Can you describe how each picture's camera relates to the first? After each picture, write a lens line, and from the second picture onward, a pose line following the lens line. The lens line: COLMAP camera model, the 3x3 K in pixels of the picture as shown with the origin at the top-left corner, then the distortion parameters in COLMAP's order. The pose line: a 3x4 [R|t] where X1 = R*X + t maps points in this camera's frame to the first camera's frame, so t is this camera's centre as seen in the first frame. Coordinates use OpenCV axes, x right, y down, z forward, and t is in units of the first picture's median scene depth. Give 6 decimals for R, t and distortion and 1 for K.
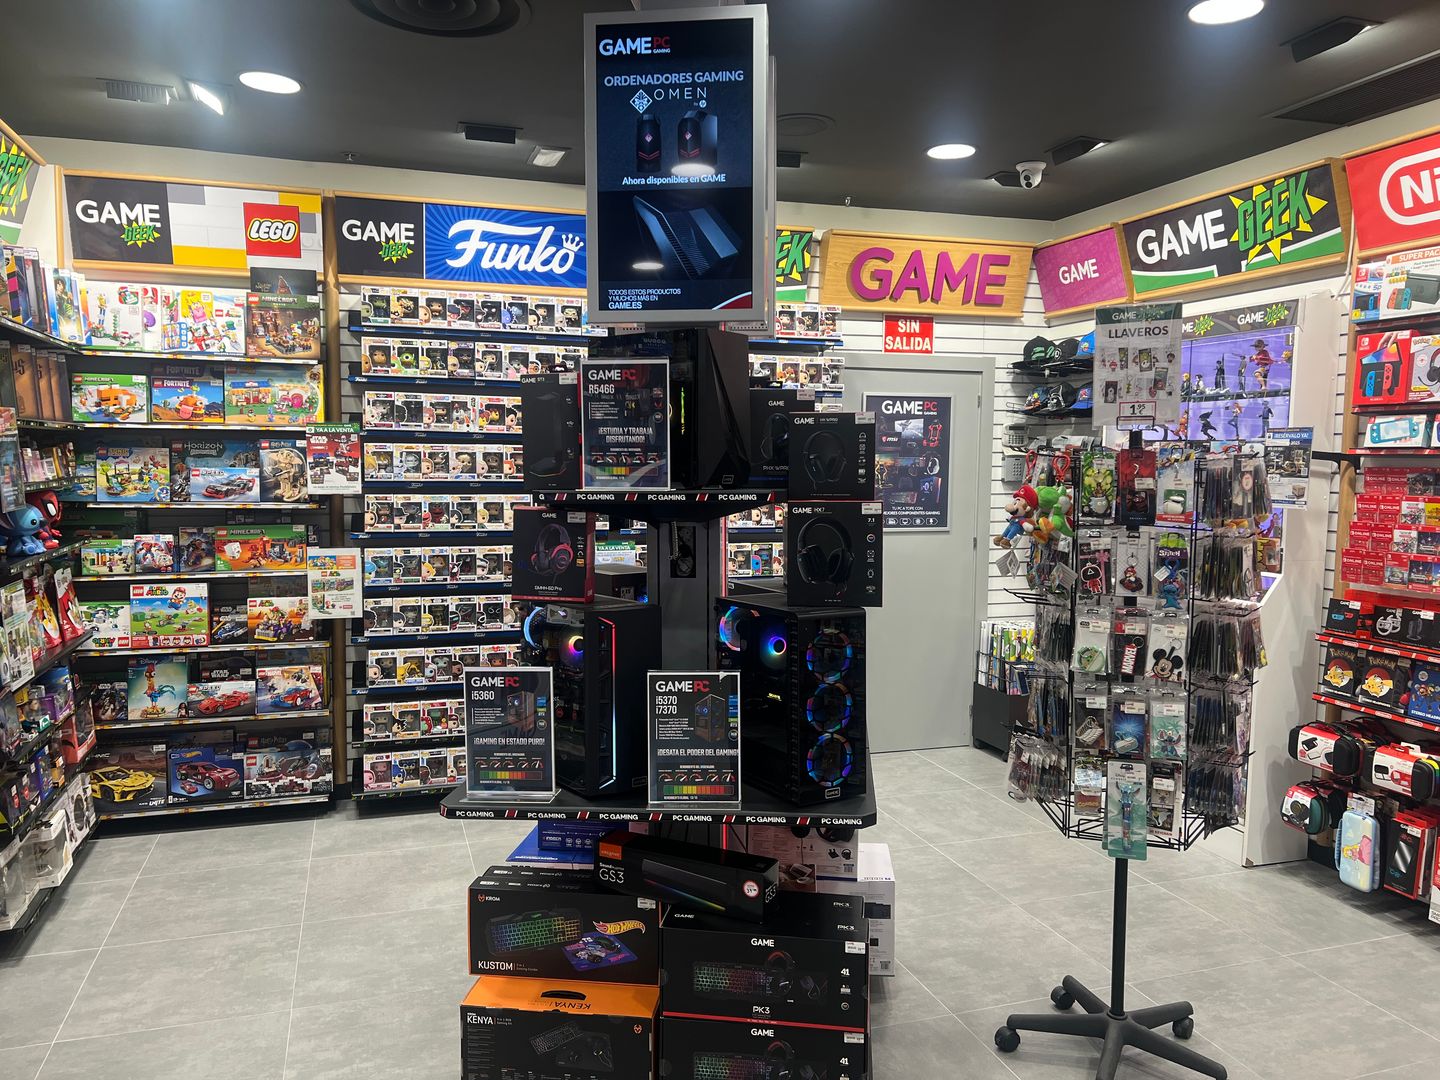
lens RADIAL K [[1072.6, 0, 718.4], [0, 1072.6, 542.5], [0, 0, 1]] dist [0.054175, -0.060651]
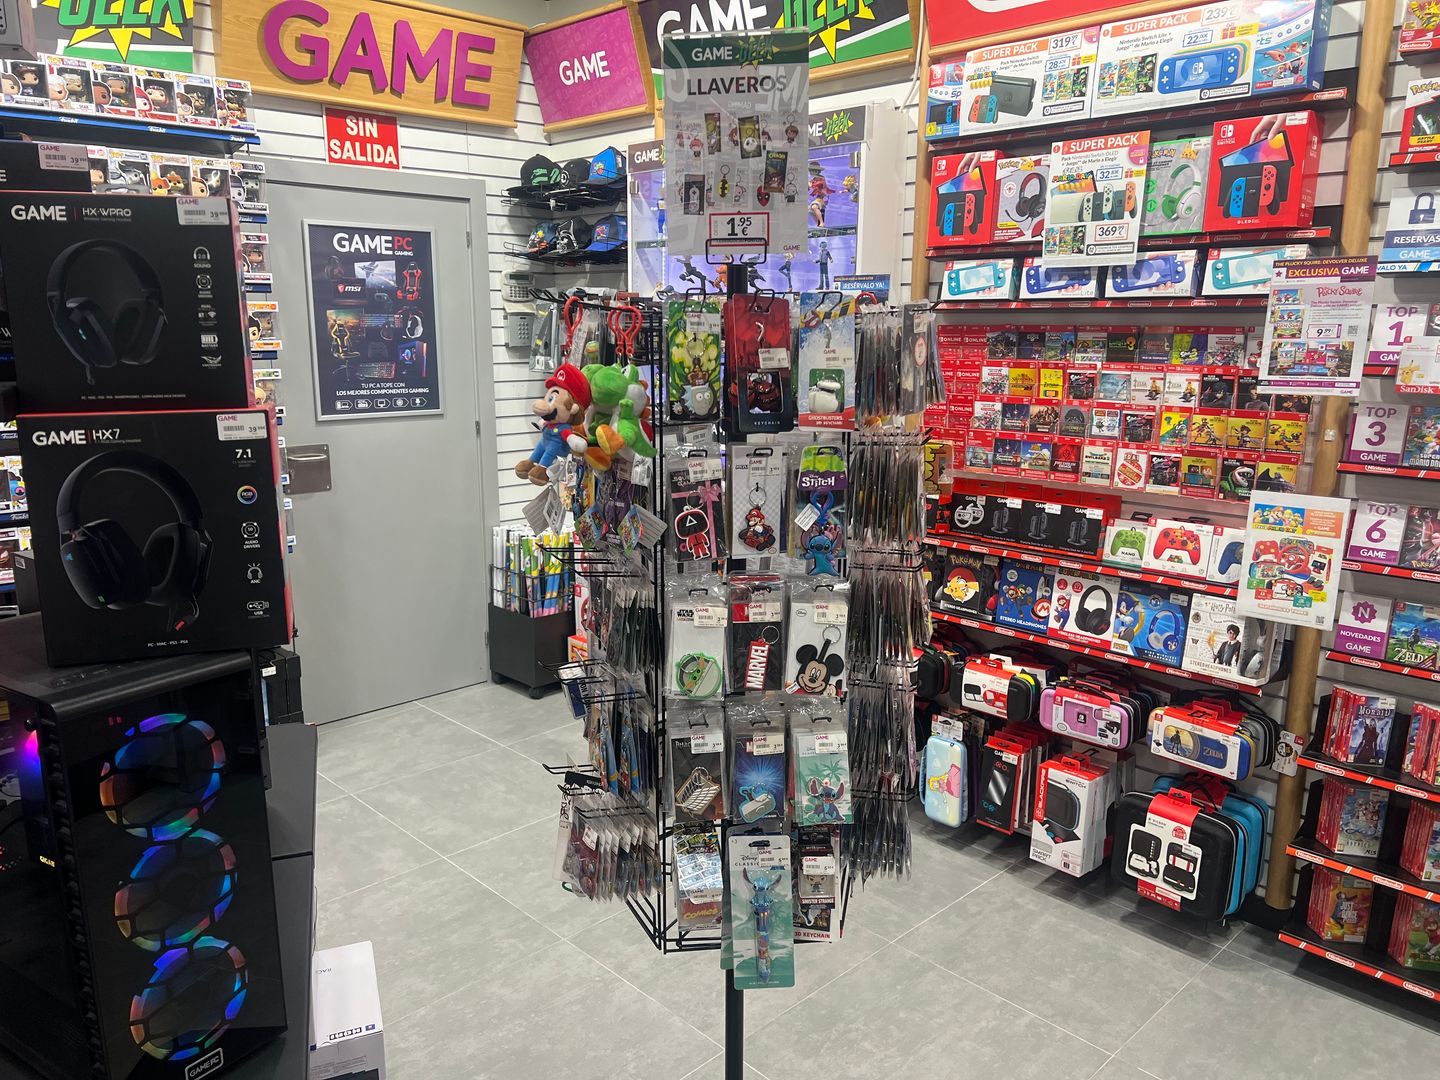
lens RADIAL K [[1073.8, 0, 720.0], [0, 1073.8, 540.0], [0, 0, 1]] dist [0.054217, -0.069754]
pose [[0.897255, -0.093711, 0.431452, 0.080742], [0.039188, 0.990262, 0.133588, -0.024767], [-0.439769, -0.102955, 0.892190, 0.338744]]
